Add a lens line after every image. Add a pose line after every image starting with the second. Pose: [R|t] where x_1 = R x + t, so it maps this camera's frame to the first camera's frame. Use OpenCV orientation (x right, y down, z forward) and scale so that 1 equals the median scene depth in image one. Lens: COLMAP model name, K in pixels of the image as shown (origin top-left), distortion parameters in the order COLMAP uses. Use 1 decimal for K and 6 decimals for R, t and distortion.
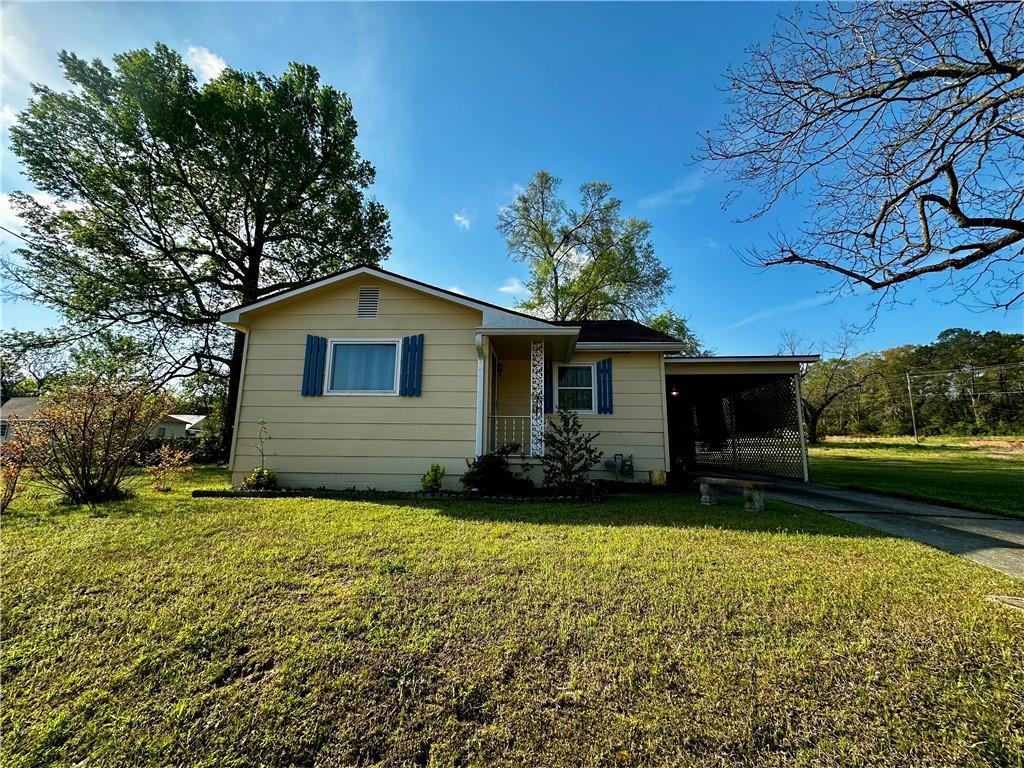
lens RADIAL K [[407.8, 0, 512.1], [0, 407.8, 380.5], [0, 0, 1]] dist [0.000207, 0.000011]
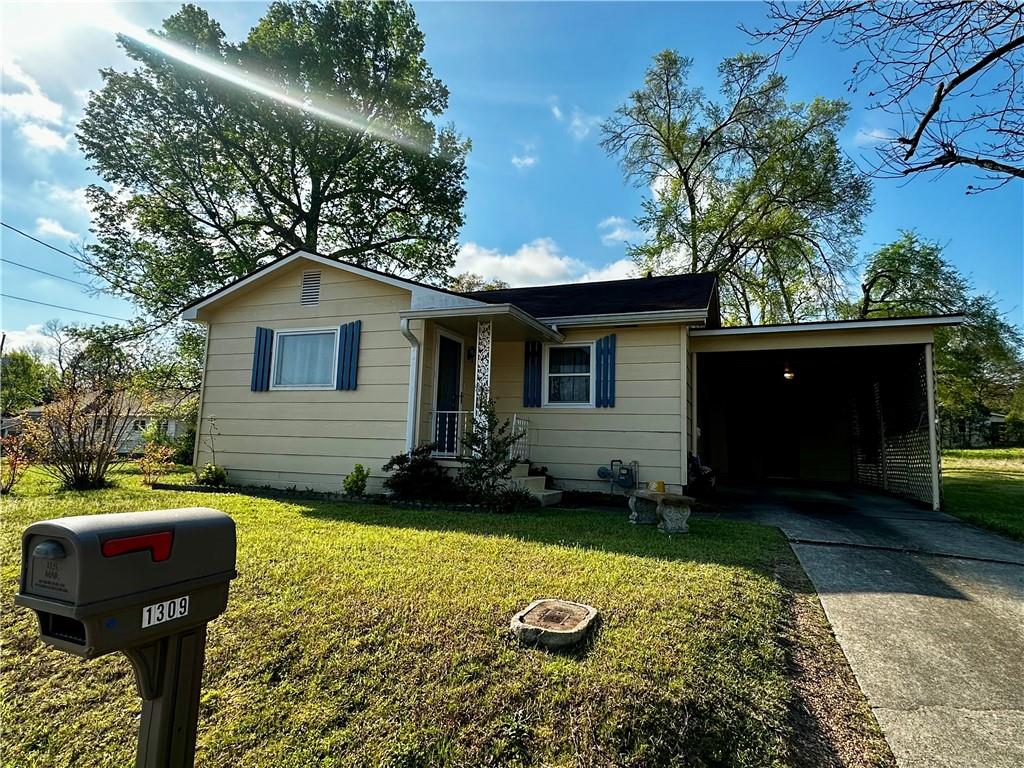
lens RADIAL K [[581.0, 0, 512.0], [0, 581.0, 379.7], [0, 0, 1]] dist [-0.002206, 0.000496]
pose [[0.950135, -0.019819, -0.311207, 0.398727], [0.031991, 0.998908, 0.034056, -0.013355], [0.310192, -0.042313, 0.949732, -0.089910]]
